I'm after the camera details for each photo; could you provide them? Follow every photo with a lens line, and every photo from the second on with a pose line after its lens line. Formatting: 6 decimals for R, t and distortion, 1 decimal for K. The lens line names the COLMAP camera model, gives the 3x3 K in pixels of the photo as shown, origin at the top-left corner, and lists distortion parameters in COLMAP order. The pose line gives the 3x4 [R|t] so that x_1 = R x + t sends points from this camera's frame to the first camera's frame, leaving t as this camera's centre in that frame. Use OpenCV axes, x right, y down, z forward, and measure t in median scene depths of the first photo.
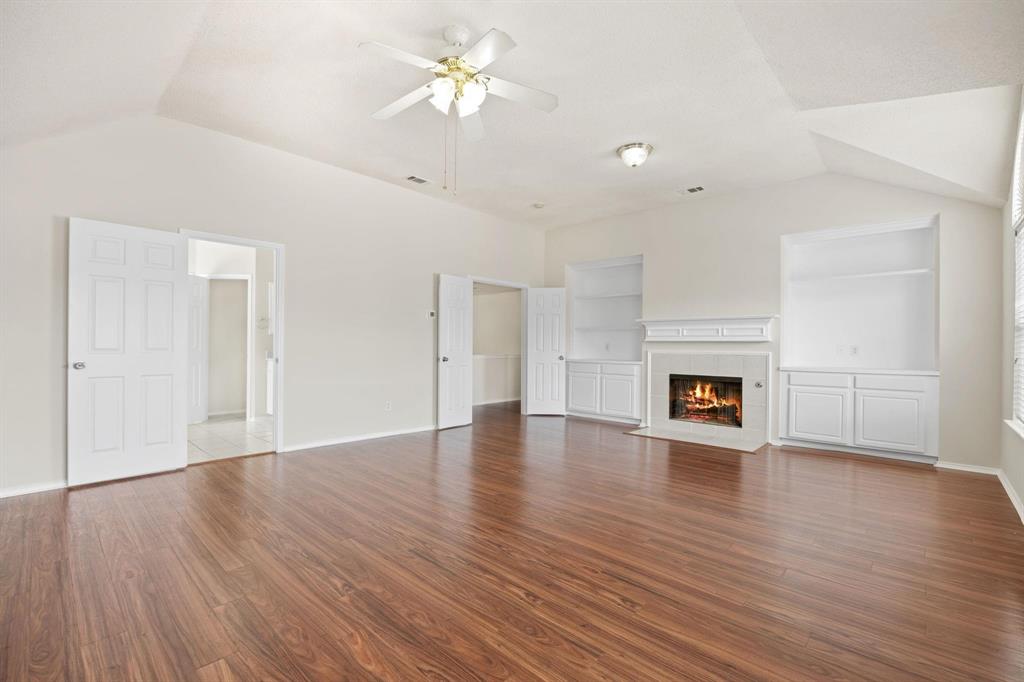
lens RADIAL K [[466.1, 0, 510.7], [0, 466.1, 347.4], [0, 0, 1]] dist [-0.023814, 0.000572]
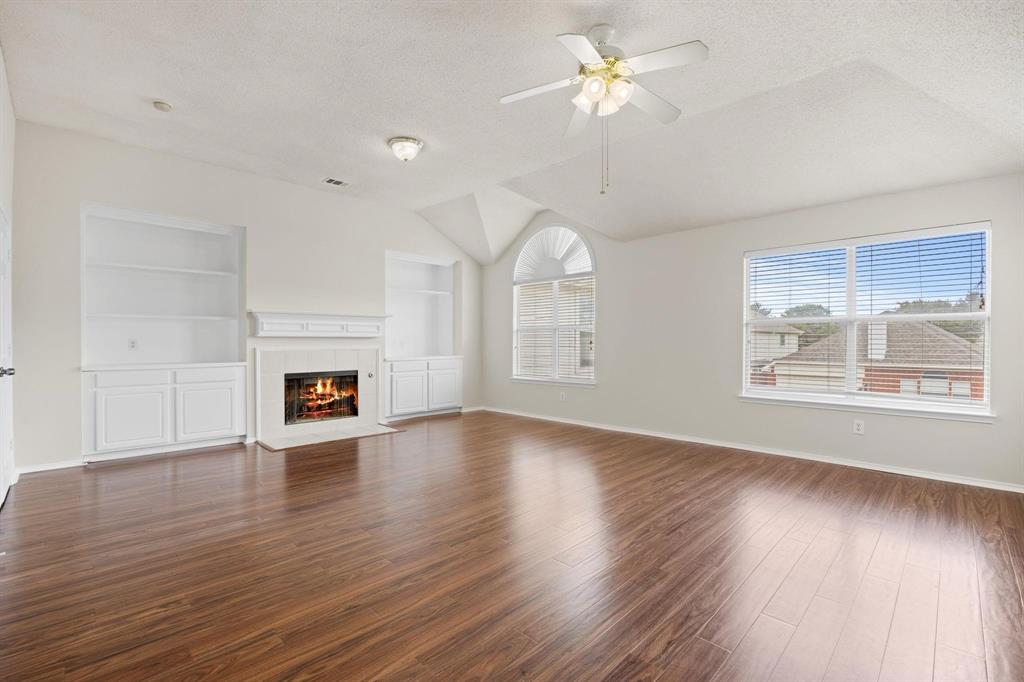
lens RADIAL K [[466.1, 0, 504.6], [0, 466.1, 344.1], [0, 0, 1]] dist [-0.023814, 0.000572]
pose [[0.012978, -0.008215, 0.999882, -0.576239], [0.005800, 0.999950, 0.008140, -0.001759], [-0.999899, 0.005693, 0.013025, 0.615167]]
